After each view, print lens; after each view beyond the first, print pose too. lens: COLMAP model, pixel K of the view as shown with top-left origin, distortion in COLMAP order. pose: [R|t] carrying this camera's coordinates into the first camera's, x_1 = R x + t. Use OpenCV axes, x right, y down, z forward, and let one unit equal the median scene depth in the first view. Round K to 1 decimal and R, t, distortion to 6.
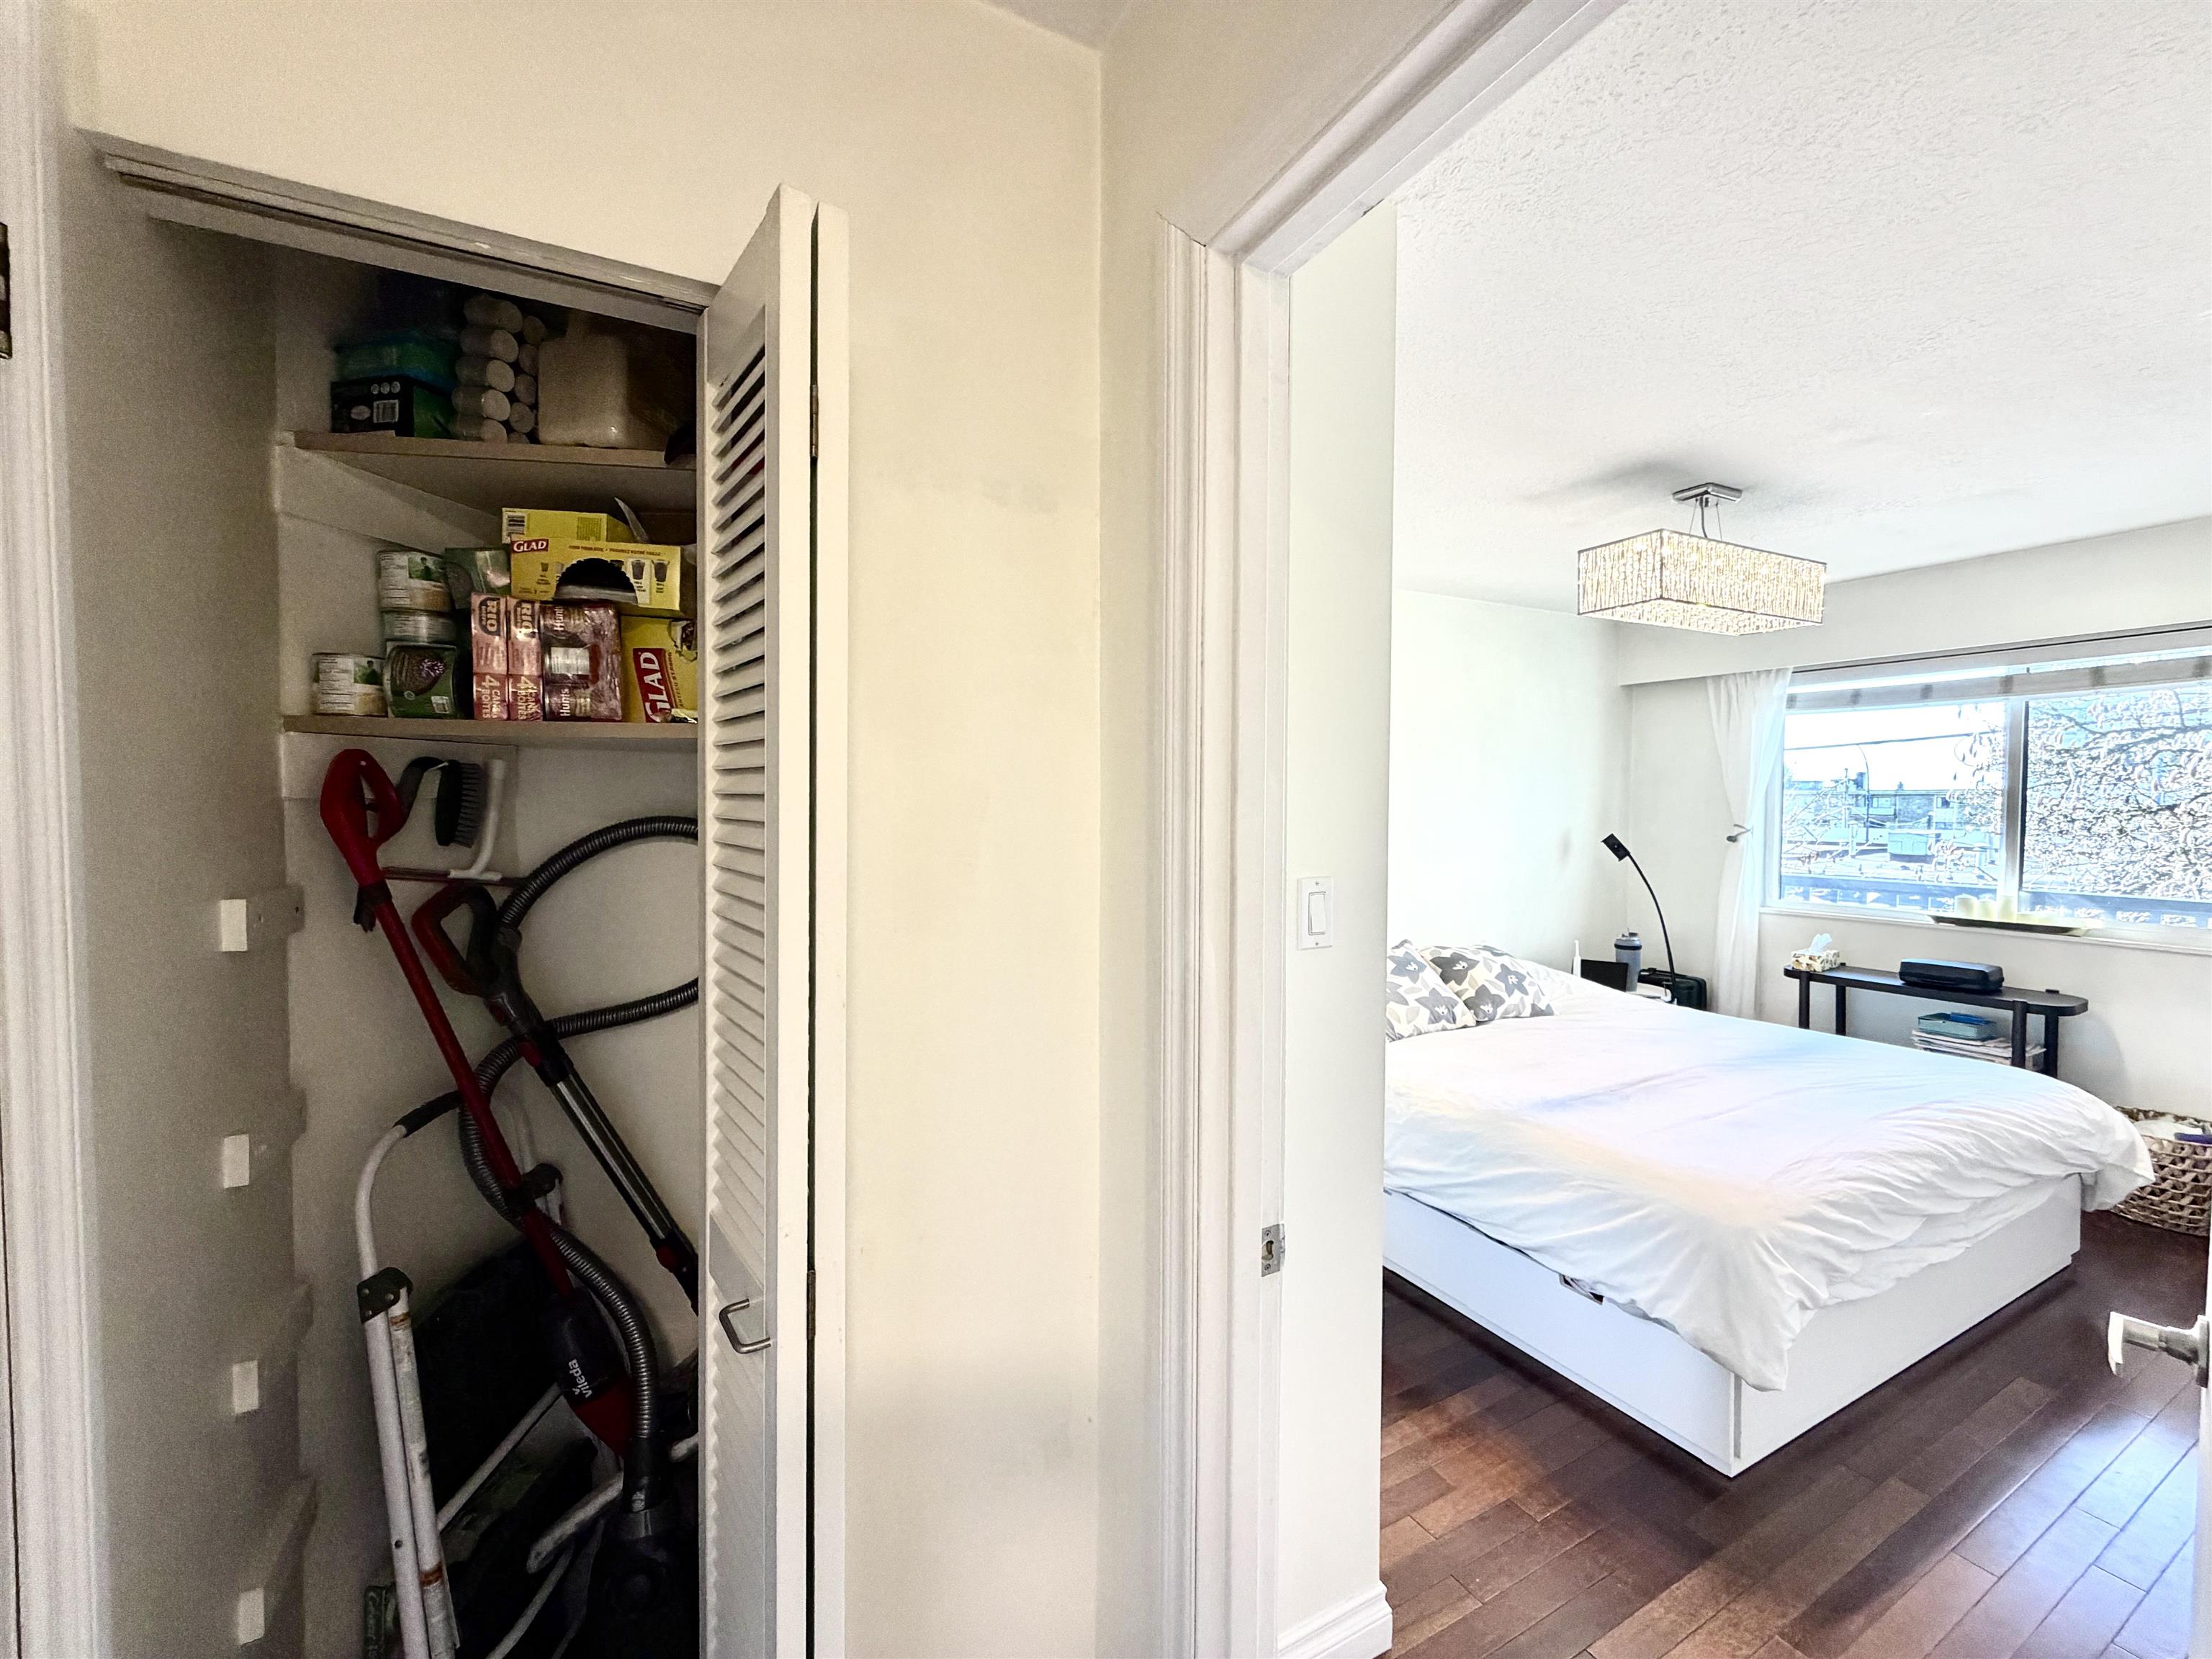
lens RADIAL K [[890.8, 0, 1092.6], [0, 890.8, 826.0], [0, 0, 1]] dist [-0.002201, -0.000041]
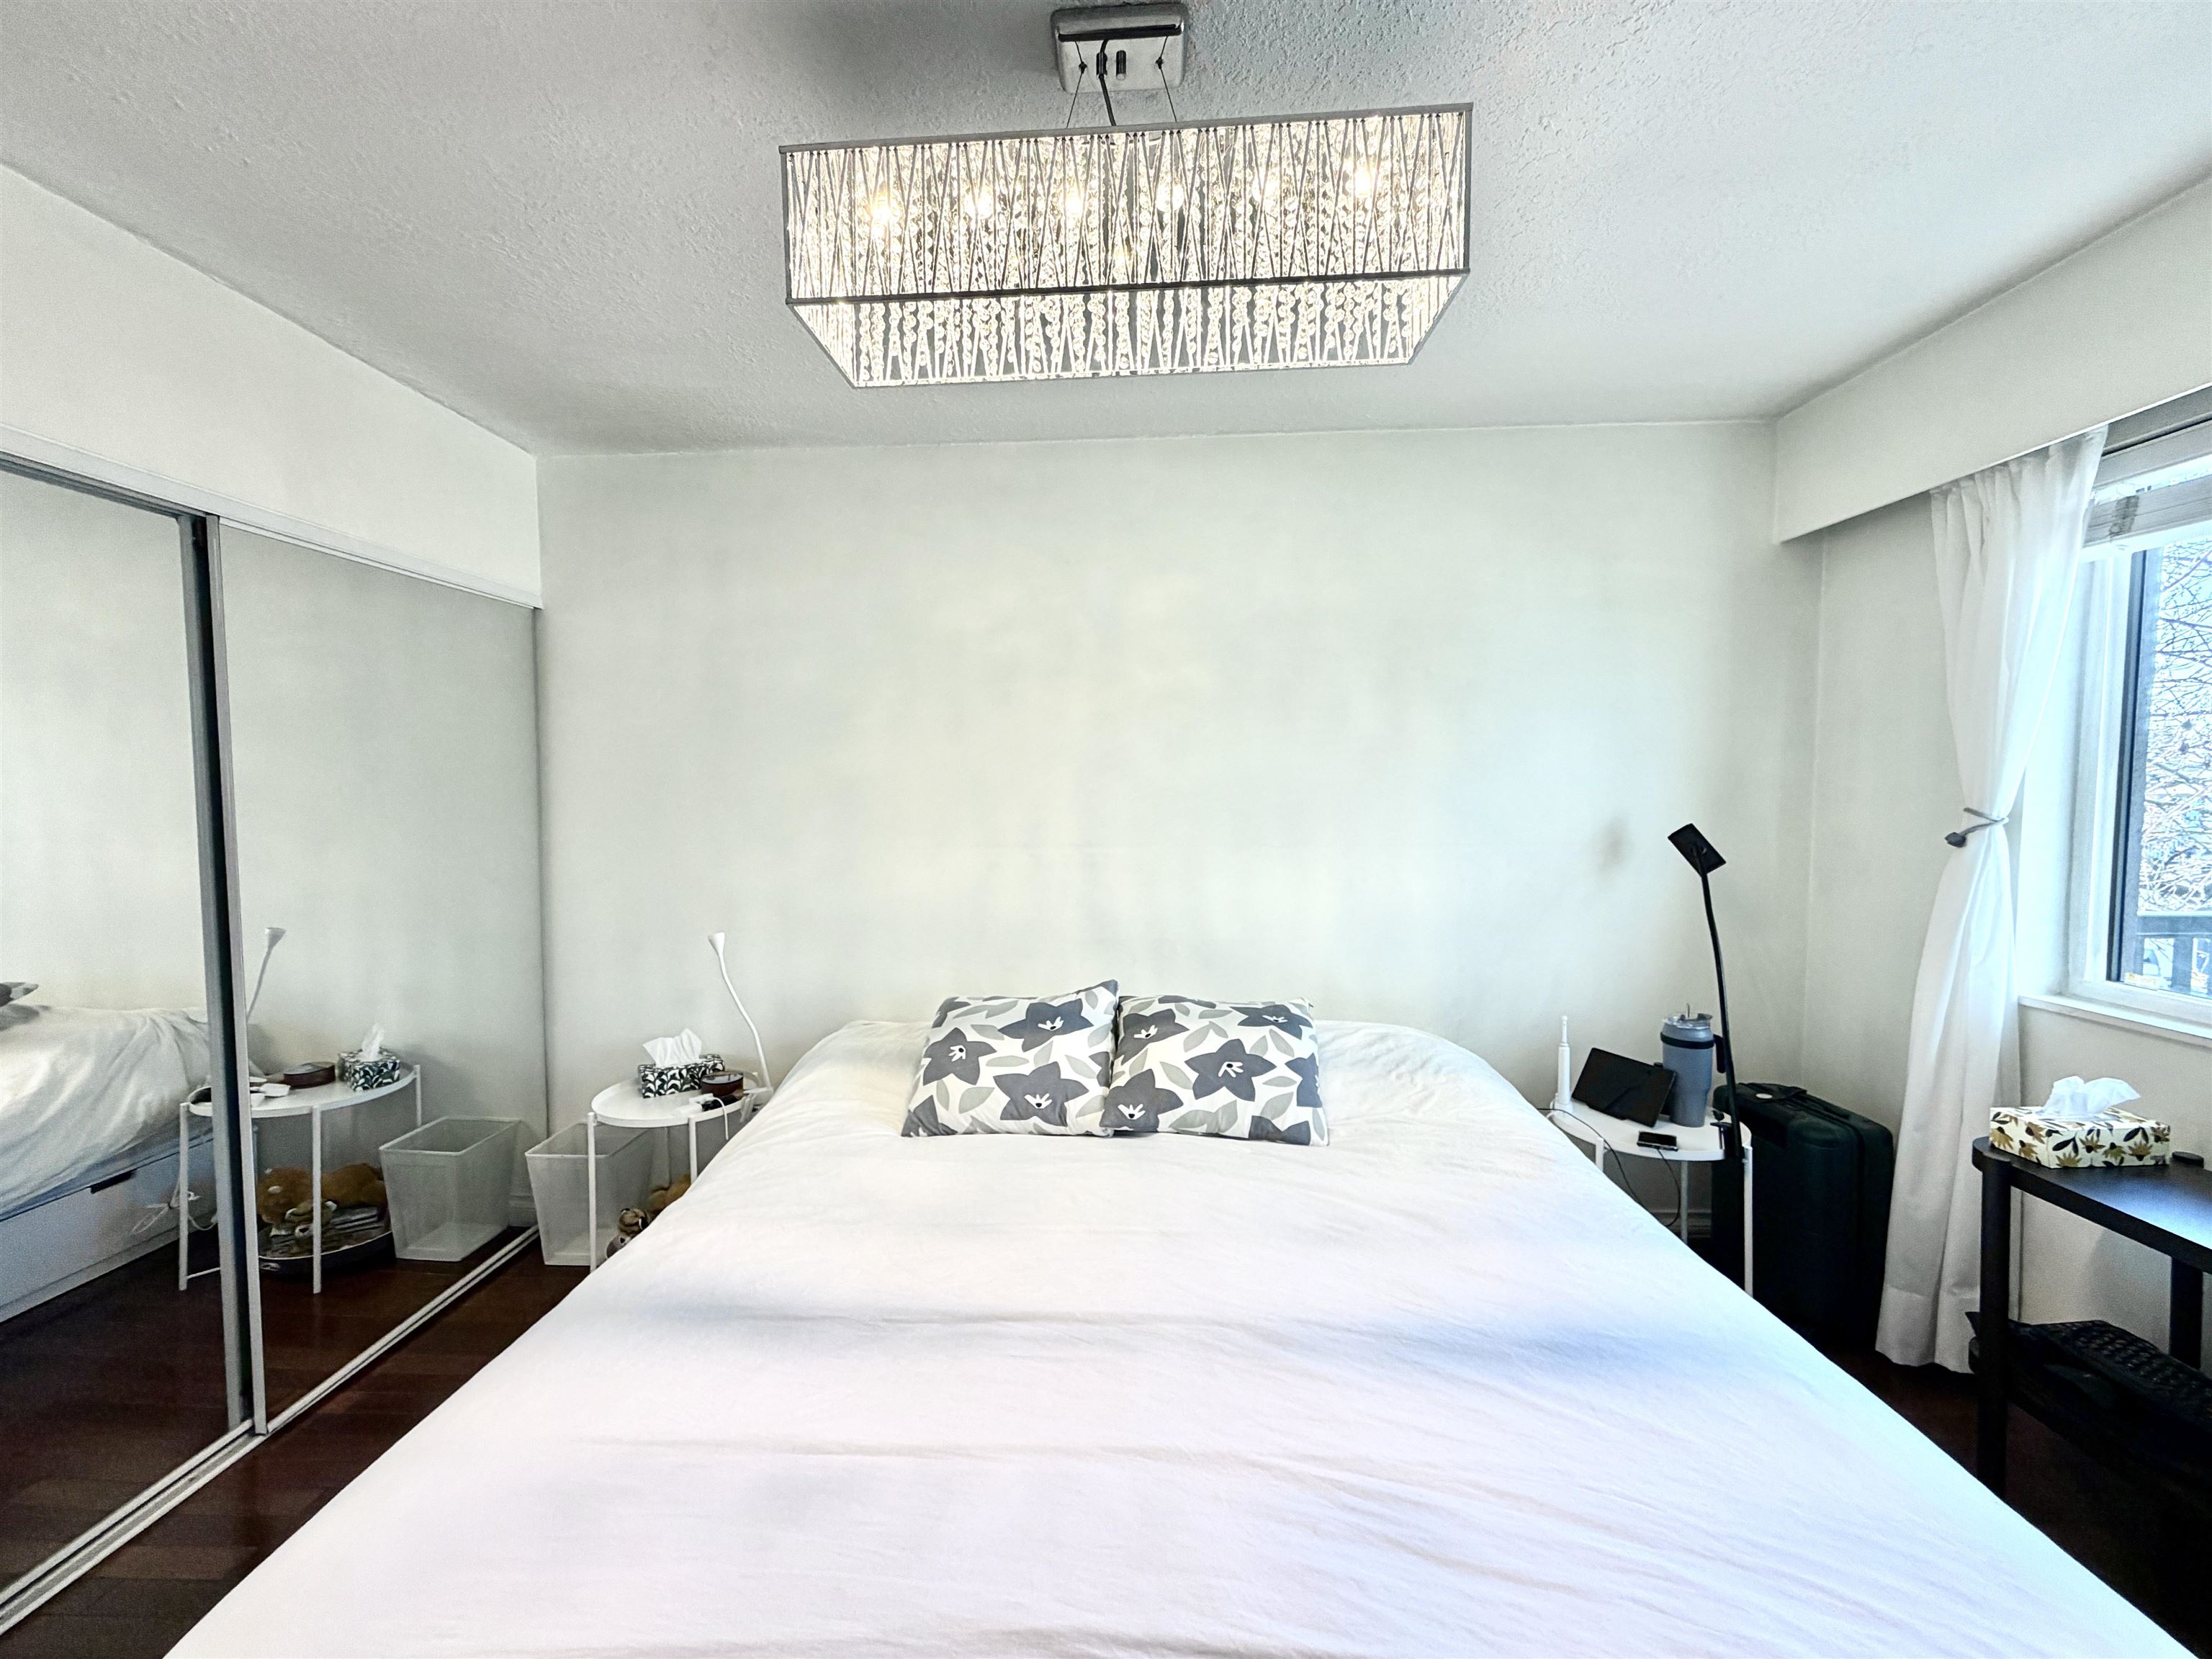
lens RADIAL K [[890.8, 0, 1105.7], [0, 890.8, 833.2], [0, 0, 1]] dist [-0.002201, -0.000041]
pose [[0.867207, 0.024934, -0.497324, 0.686044], [-0.015255, 0.999607, 0.023516, 0.008774], [0.497715, -0.012806, 0.867246, 0.466711]]
